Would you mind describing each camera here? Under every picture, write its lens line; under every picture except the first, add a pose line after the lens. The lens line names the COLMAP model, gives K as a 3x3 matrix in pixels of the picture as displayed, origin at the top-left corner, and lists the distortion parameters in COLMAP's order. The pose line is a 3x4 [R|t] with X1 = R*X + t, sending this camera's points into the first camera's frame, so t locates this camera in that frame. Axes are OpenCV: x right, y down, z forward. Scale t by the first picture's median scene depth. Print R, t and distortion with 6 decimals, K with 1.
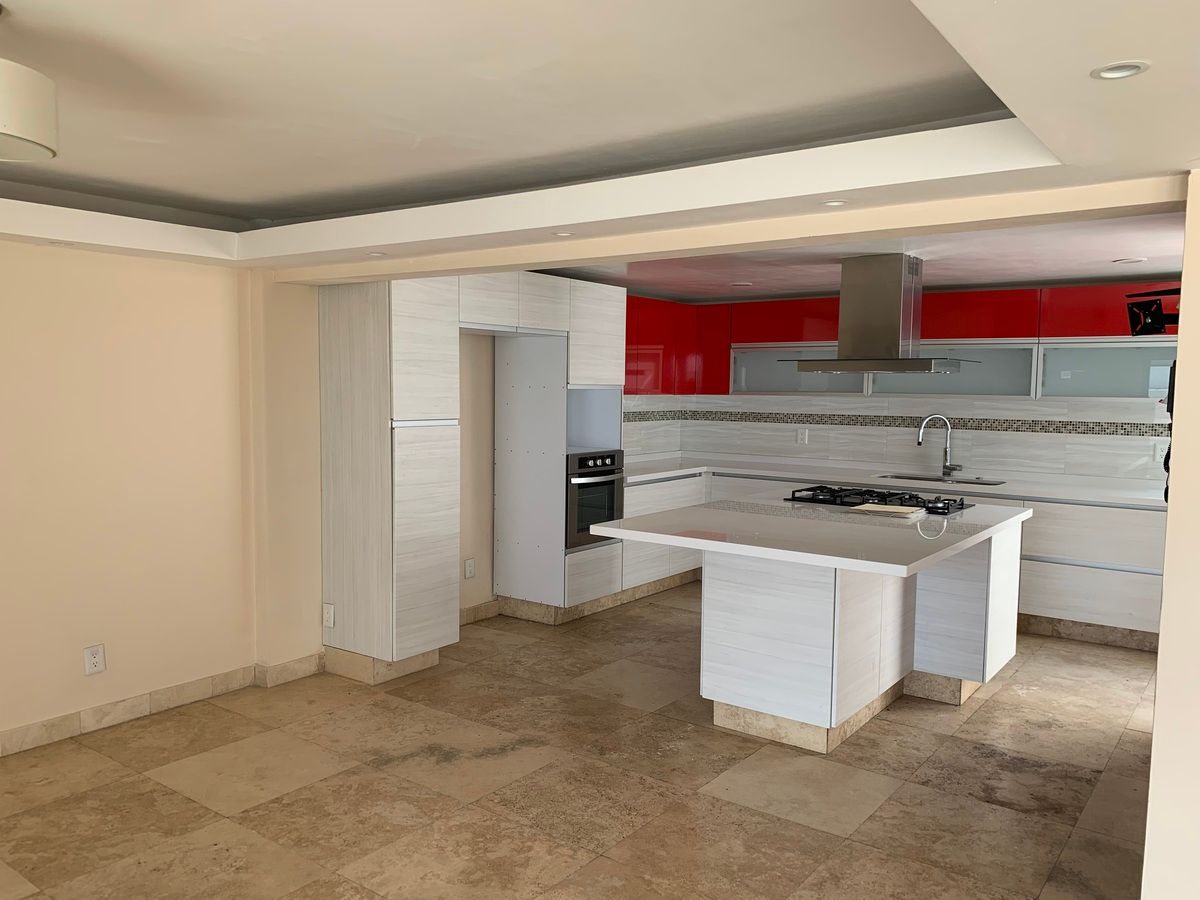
lens RADIAL K [[922.3, 0, 588.5], [0, 922.3, 446.5], [0, 0, 1]] dist [0.056755, -0.059139]
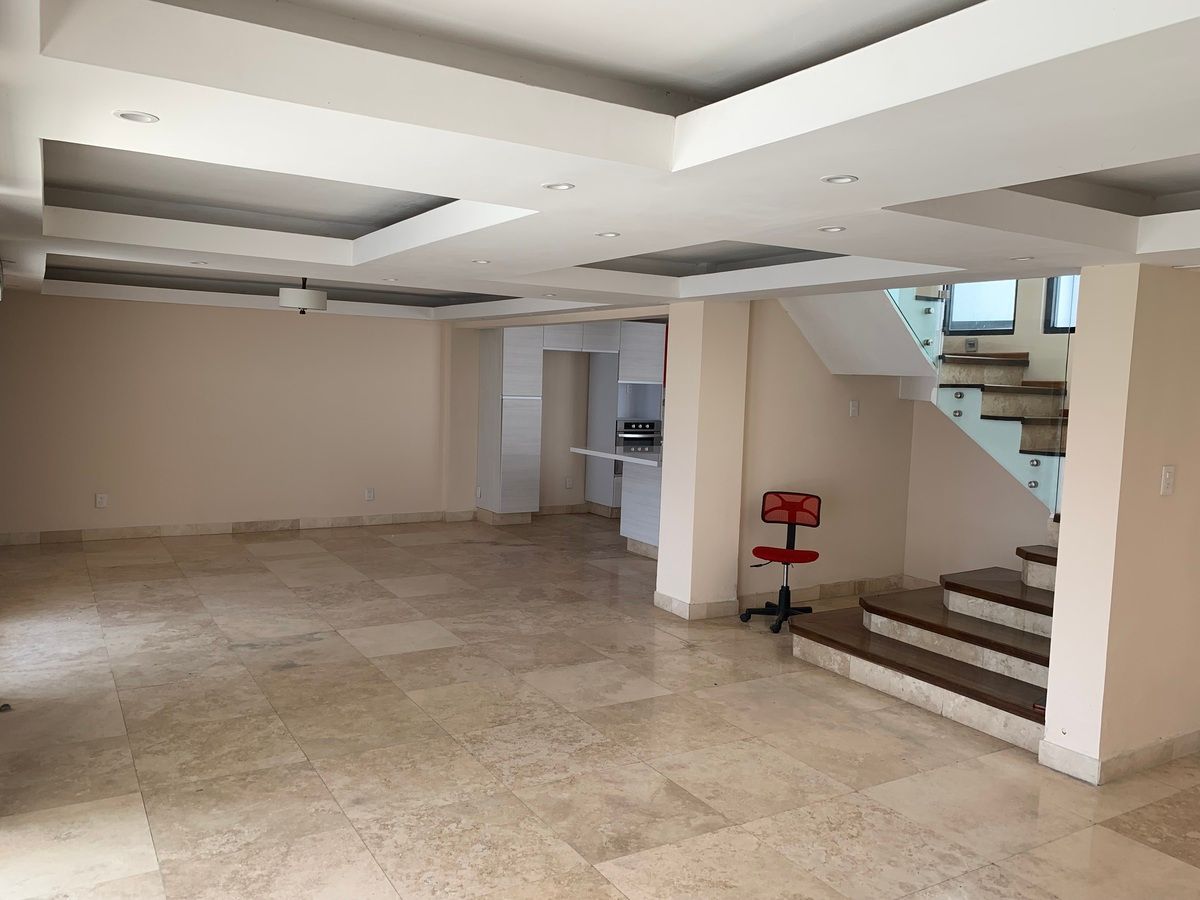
lens RADIAL K [[922.3, 0, 609.7], [0, 922.3, 451.8], [0, 0, 1]] dist [0.056755, -0.059139]
pose [[0.928076, 0.050007, -0.369017, 0.719468], [-0.049980, 0.998704, 0.009639, 0.061260], [0.369021, 0.009498, 0.929373, -0.758310]]
